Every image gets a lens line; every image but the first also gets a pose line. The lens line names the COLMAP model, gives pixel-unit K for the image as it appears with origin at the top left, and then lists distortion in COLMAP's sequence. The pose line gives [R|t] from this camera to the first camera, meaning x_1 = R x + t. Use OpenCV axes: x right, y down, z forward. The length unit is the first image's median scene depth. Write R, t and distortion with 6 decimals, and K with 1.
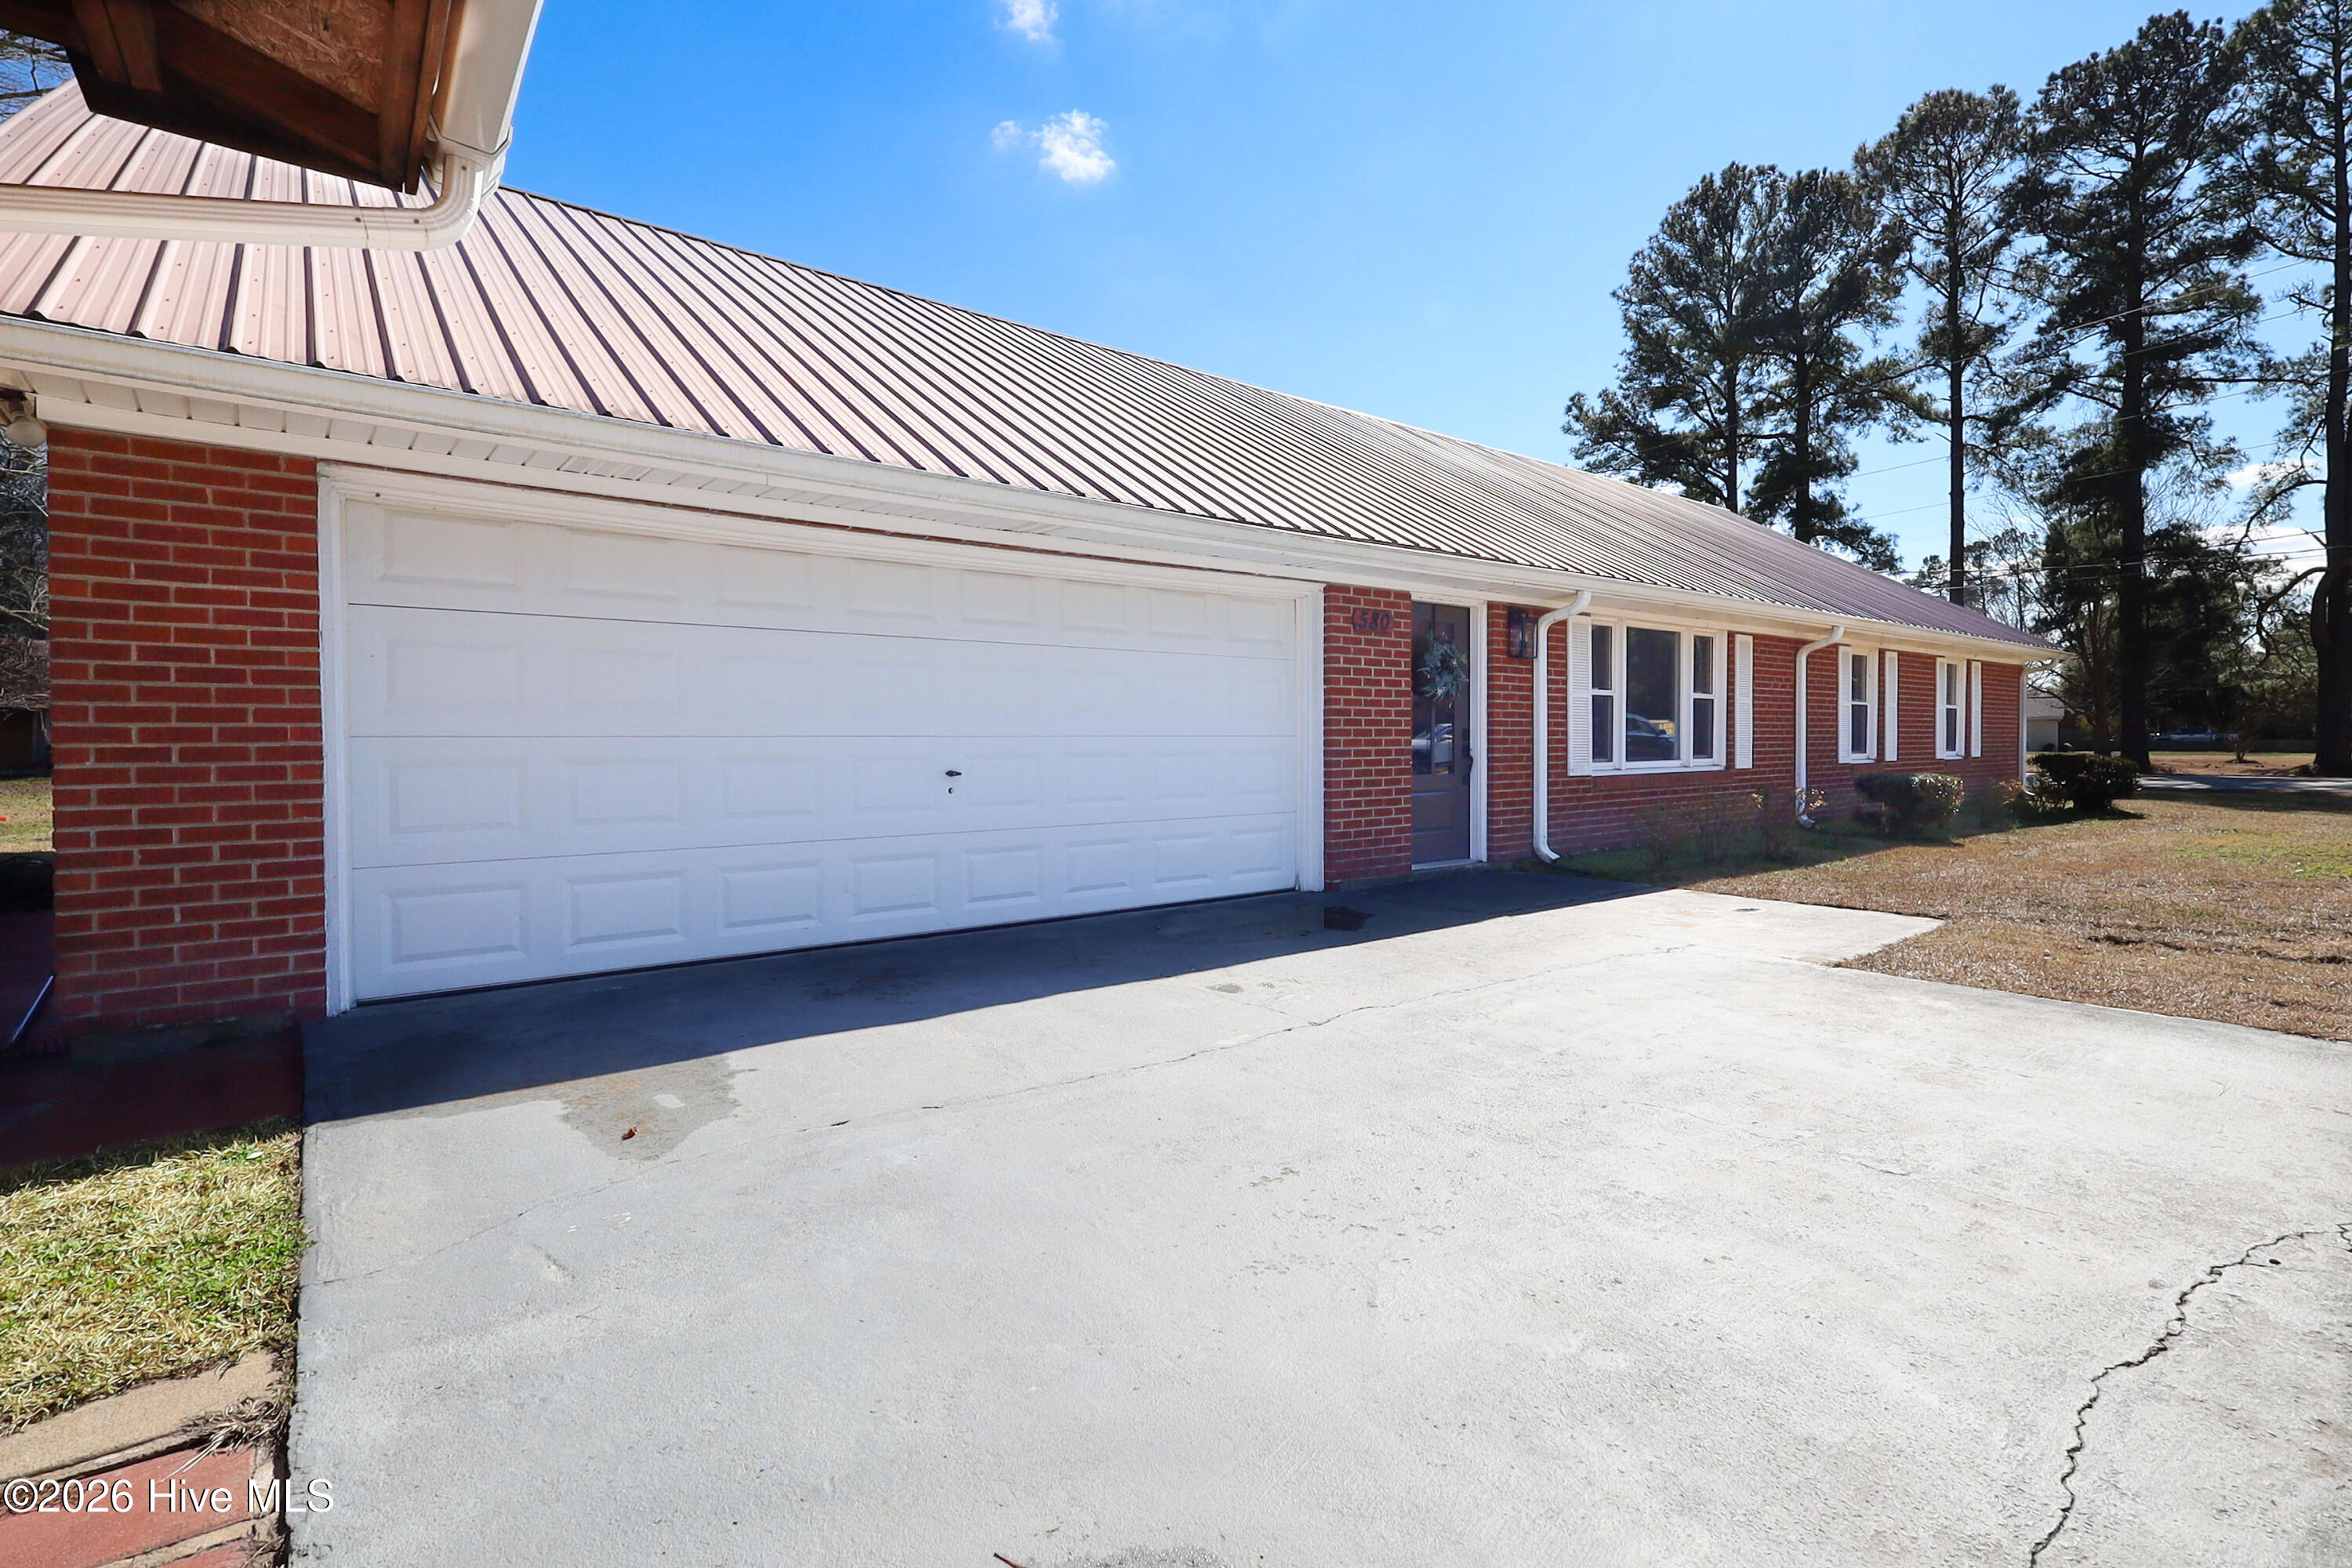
lens RADIAL K [[1125.1, 0, 1174.5], [0, 1125.1, 775.1], [0, 0, 1]] dist [-0.000923, 0.001178]
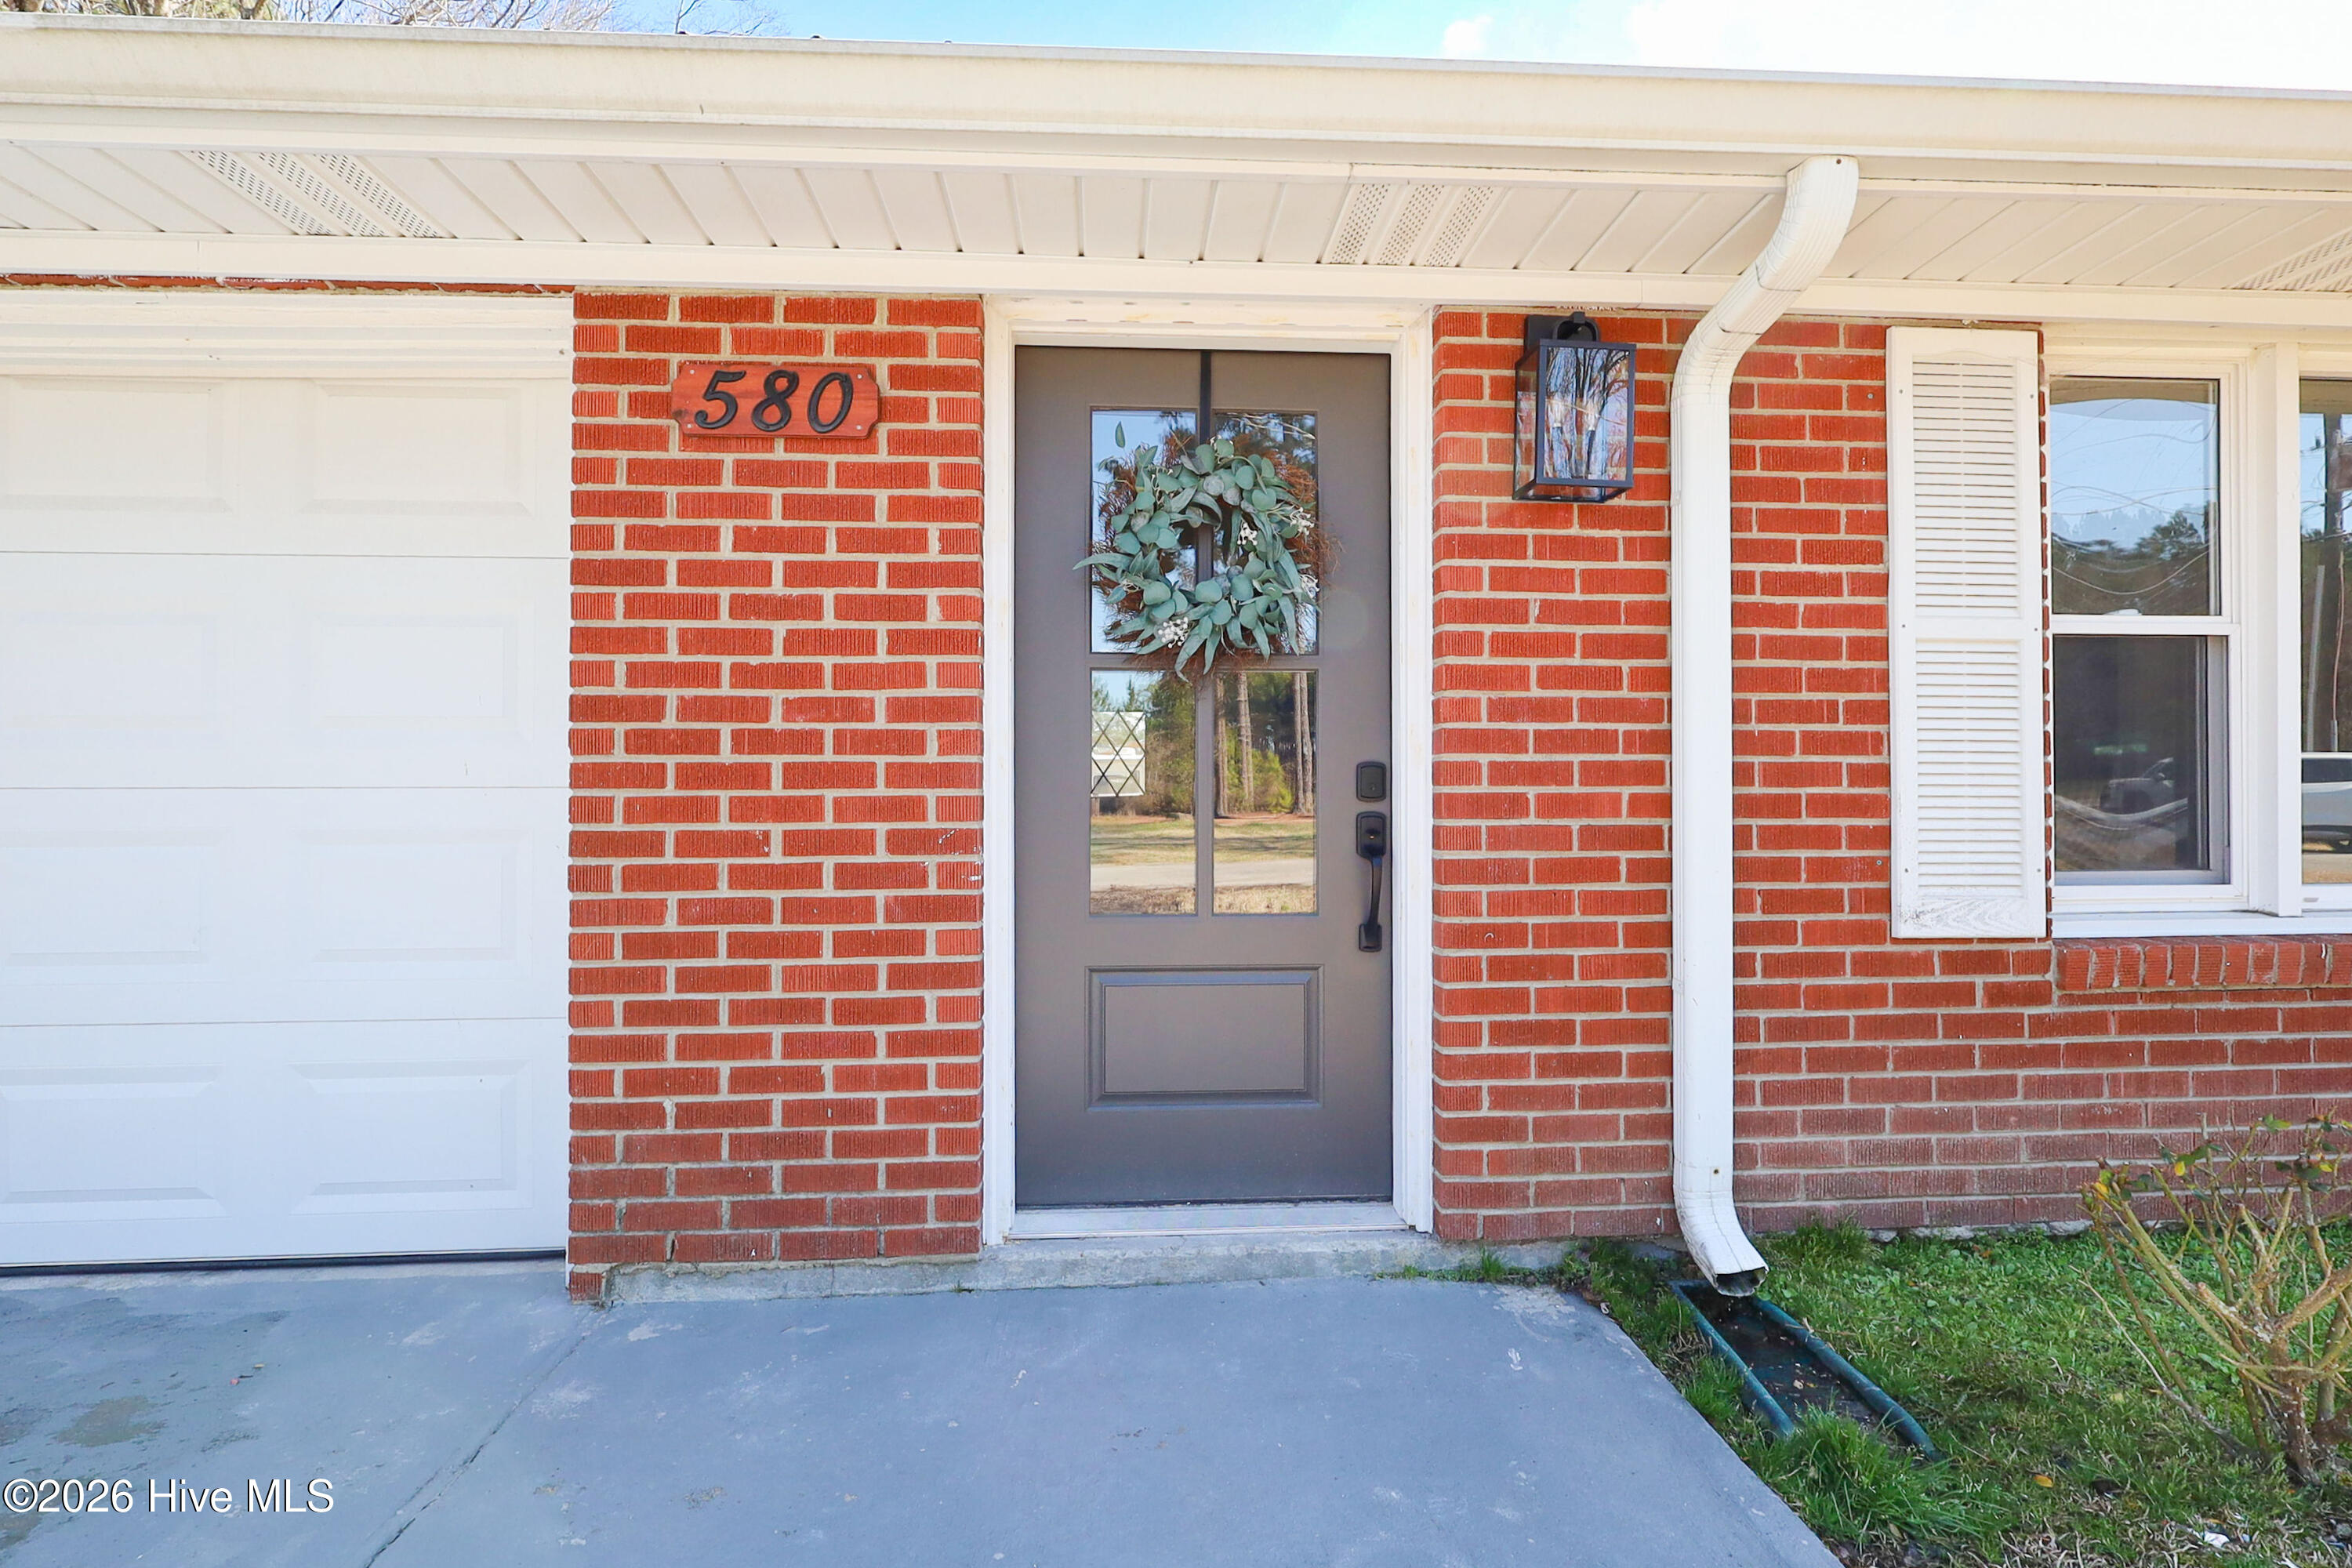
lens RADIAL K [[1125.1, 0, 1176.6], [0, 1125.1, 782.4], [0, 0, 1]] dist [-0.000923, 0.001178]
pose [[0.817657, 0.000771, -0.575706, 0.379789], [-0.018817, 0.999501, -0.025387, -0.026764], [0.575399, 0.031591, 0.817263, 0.716458]]
